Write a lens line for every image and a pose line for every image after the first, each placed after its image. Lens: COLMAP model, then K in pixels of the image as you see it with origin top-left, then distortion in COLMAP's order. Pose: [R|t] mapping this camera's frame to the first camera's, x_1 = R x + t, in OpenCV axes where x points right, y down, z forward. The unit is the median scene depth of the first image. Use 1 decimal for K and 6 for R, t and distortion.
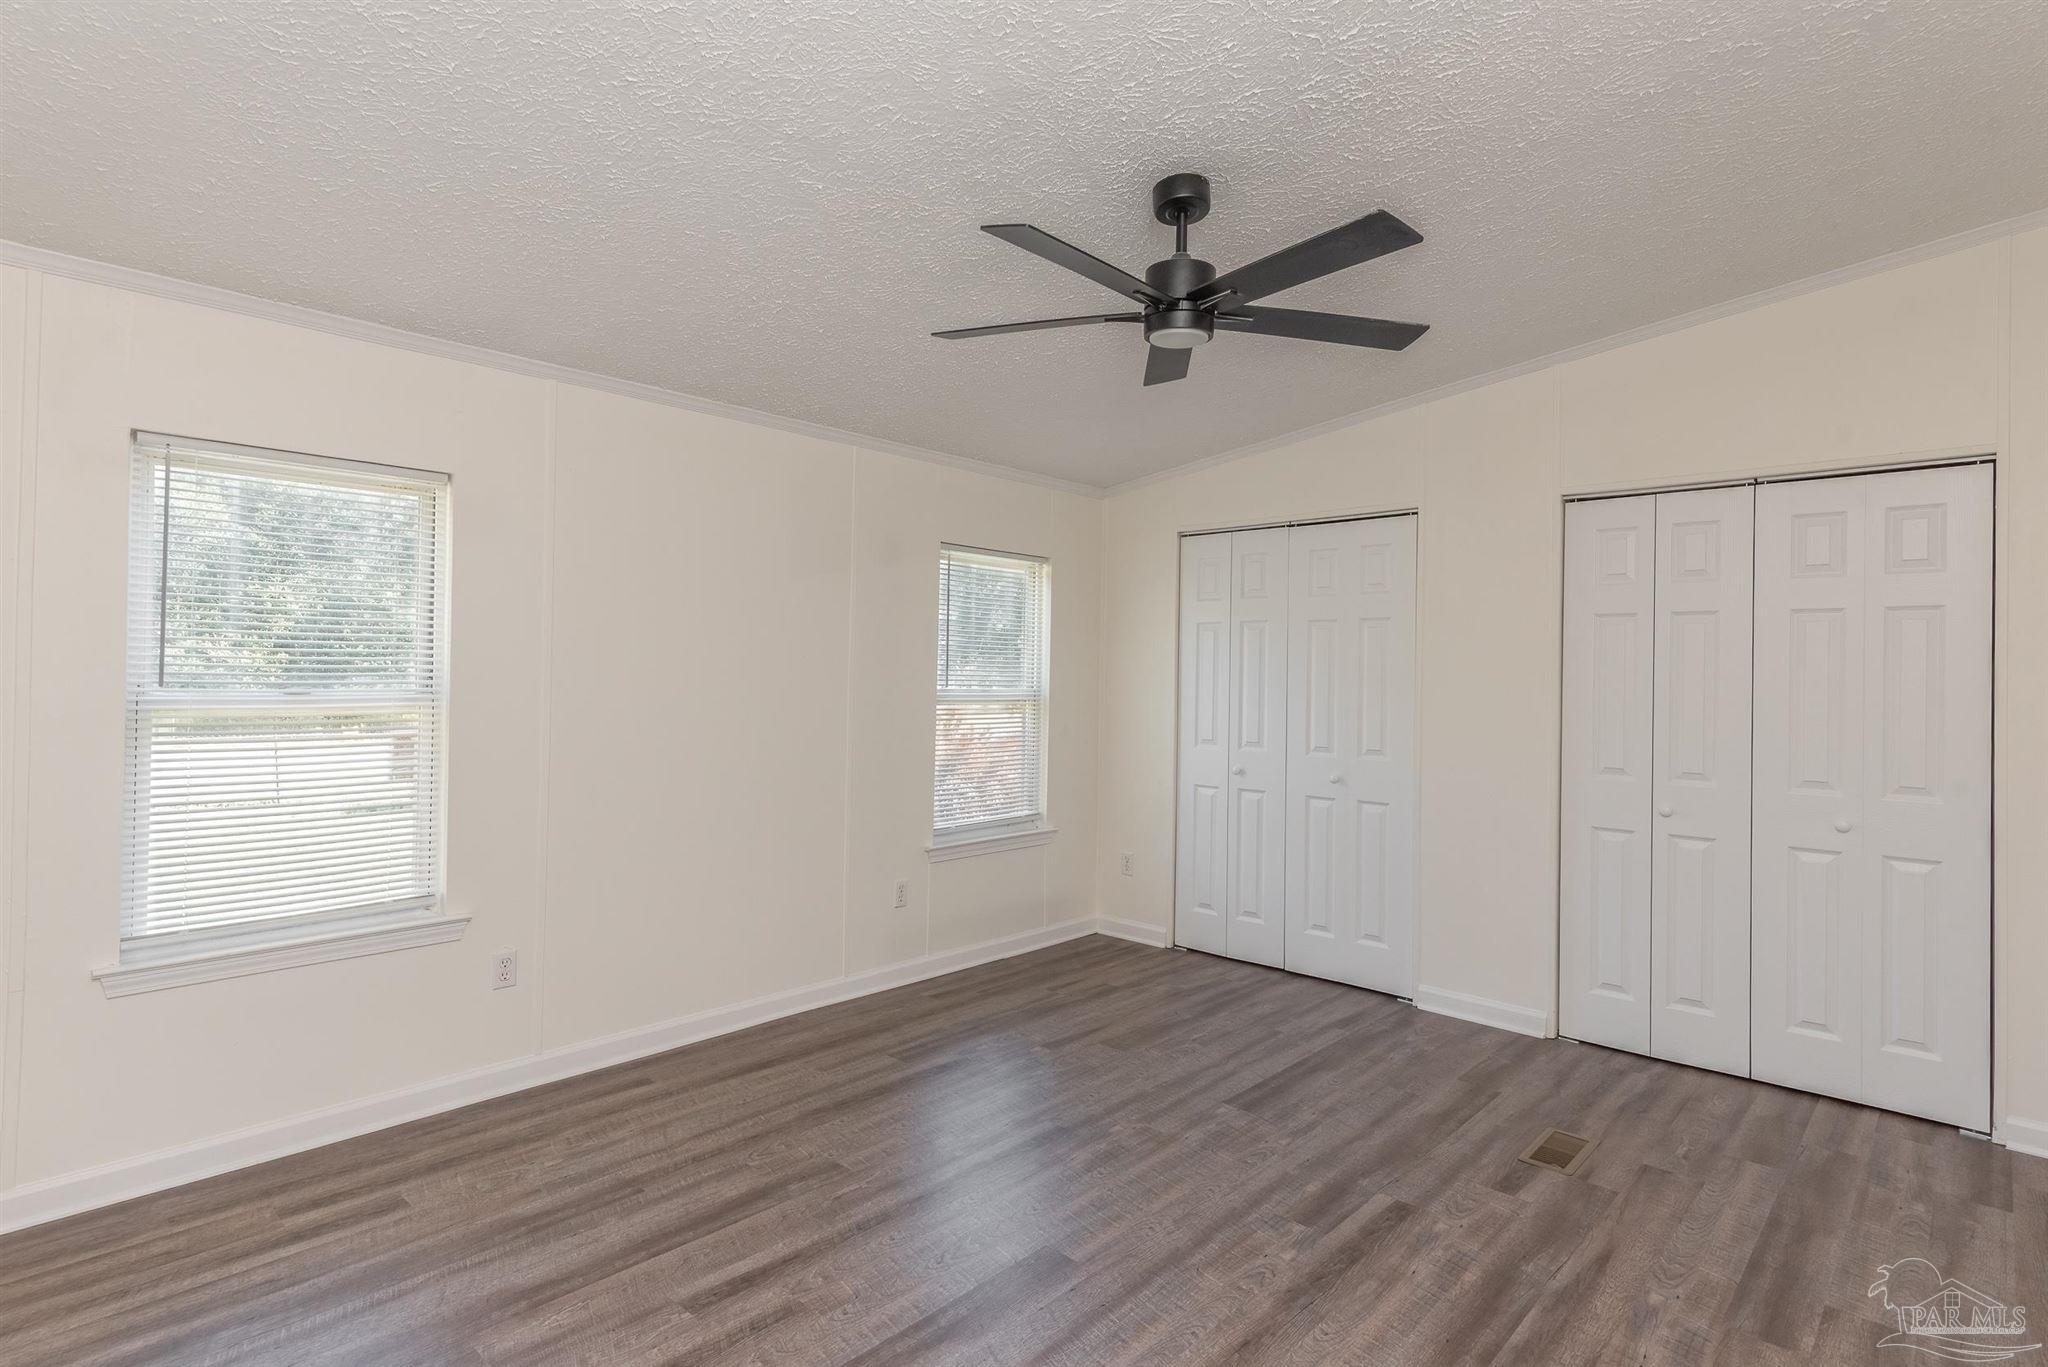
lens RADIAL K [[1038.8, 0, 1026.9], [0, 1038.8, 672.0], [0, 0, 1]] dist [0.004647, -0.000967]
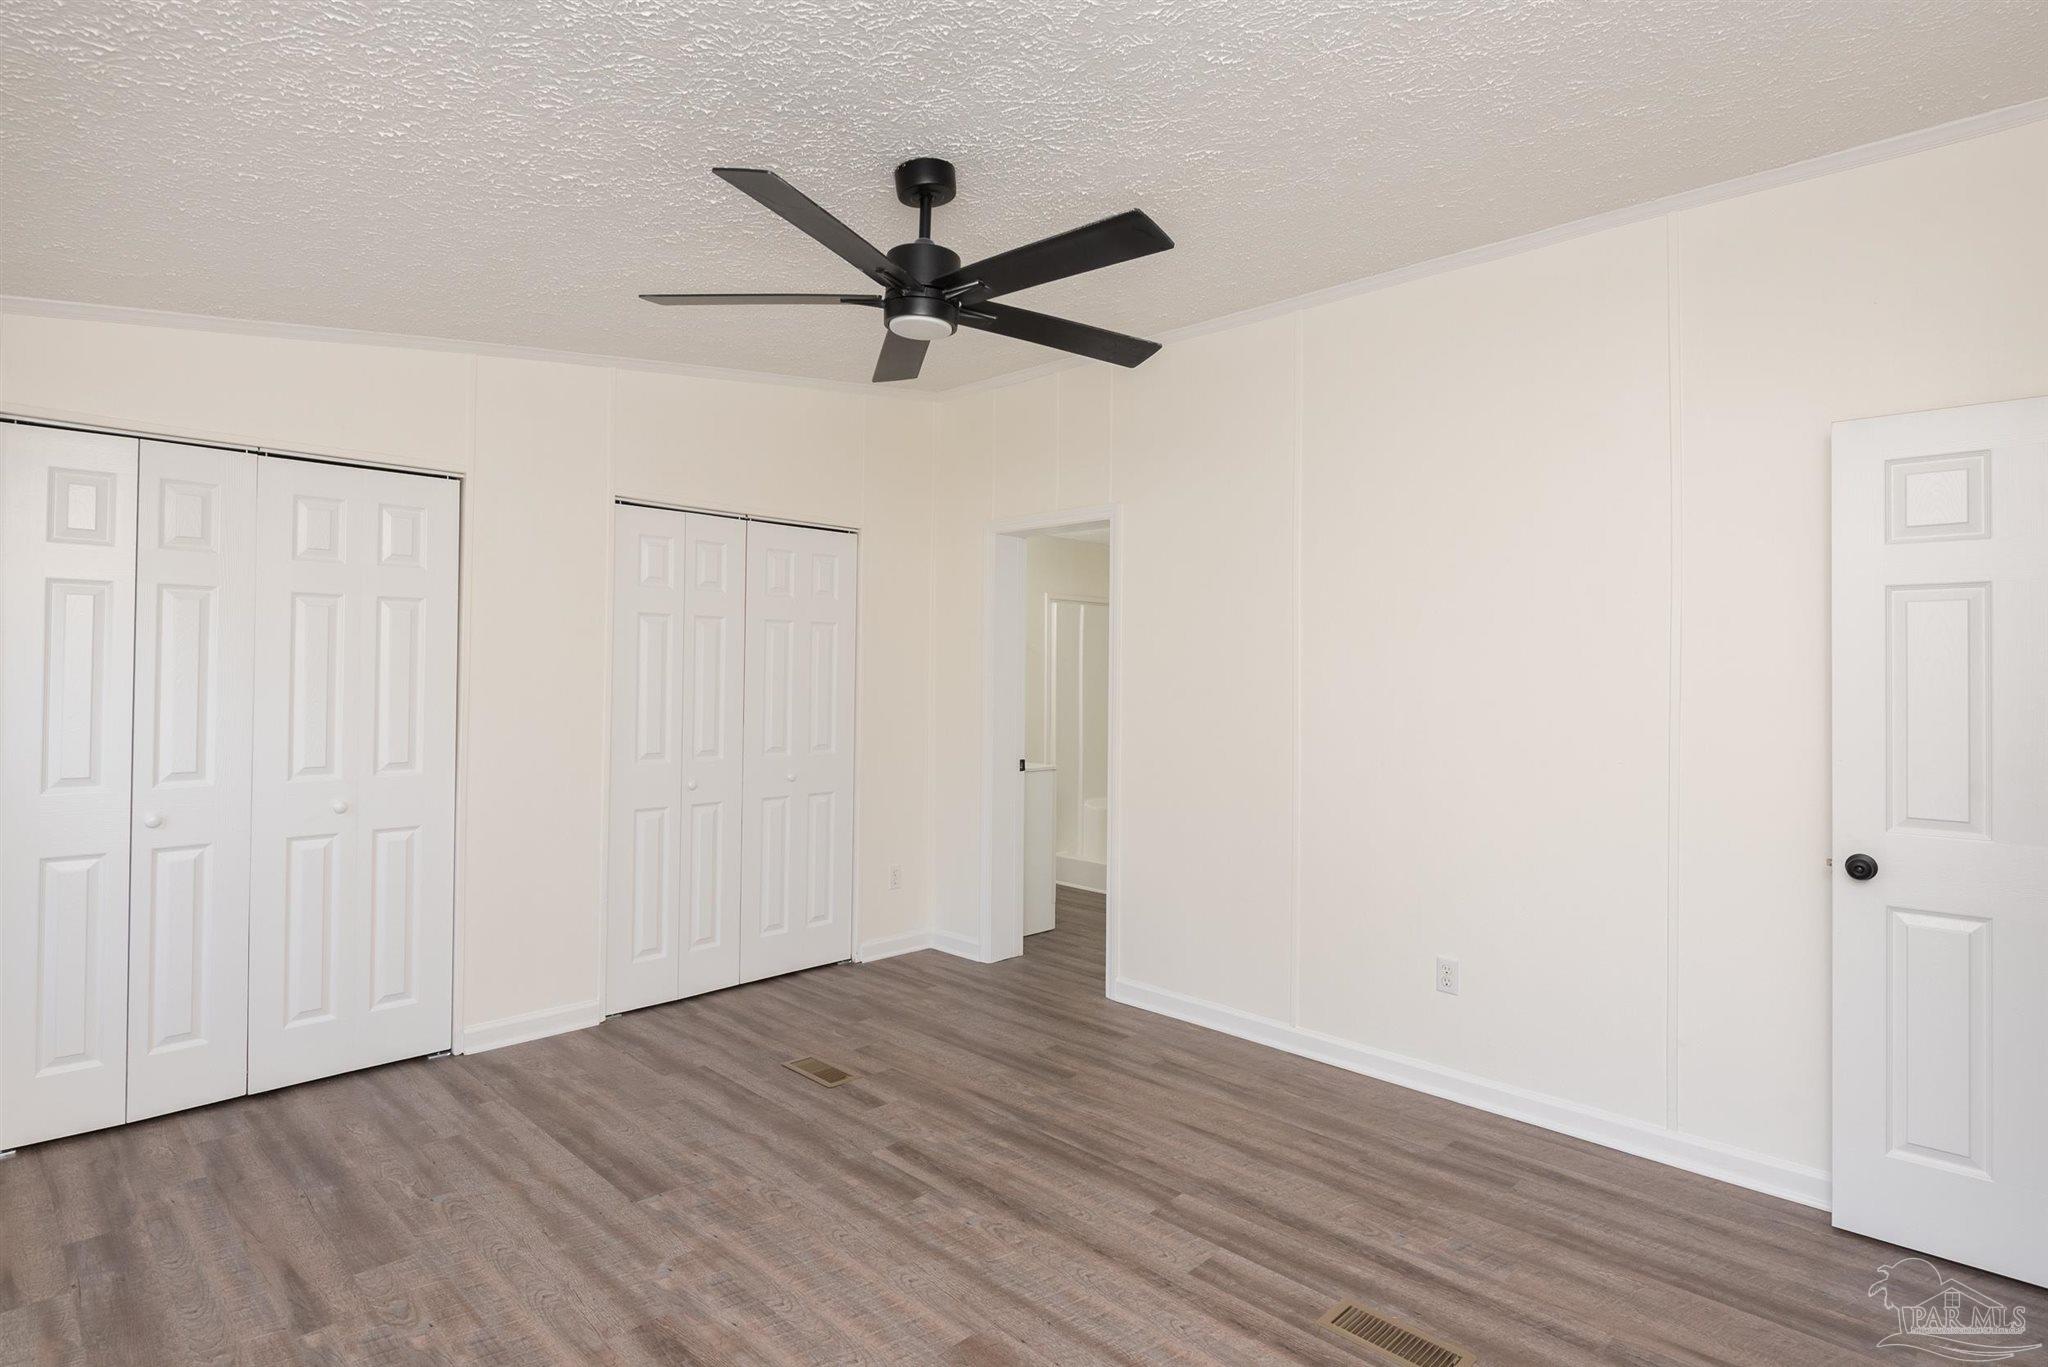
lens RADIAL K [[1048.0, 0, 1009.9], [0, 1048.0, 670.1], [0, 0, 1]] dist [-0.004894, -0.001649]
pose [[0.023305, -0.013601, 0.999636, -0.623250], [-0.014656, 0.999795, 0.013945, -0.020131], [-0.999621, -0.014975, 0.023101, 0.694028]]
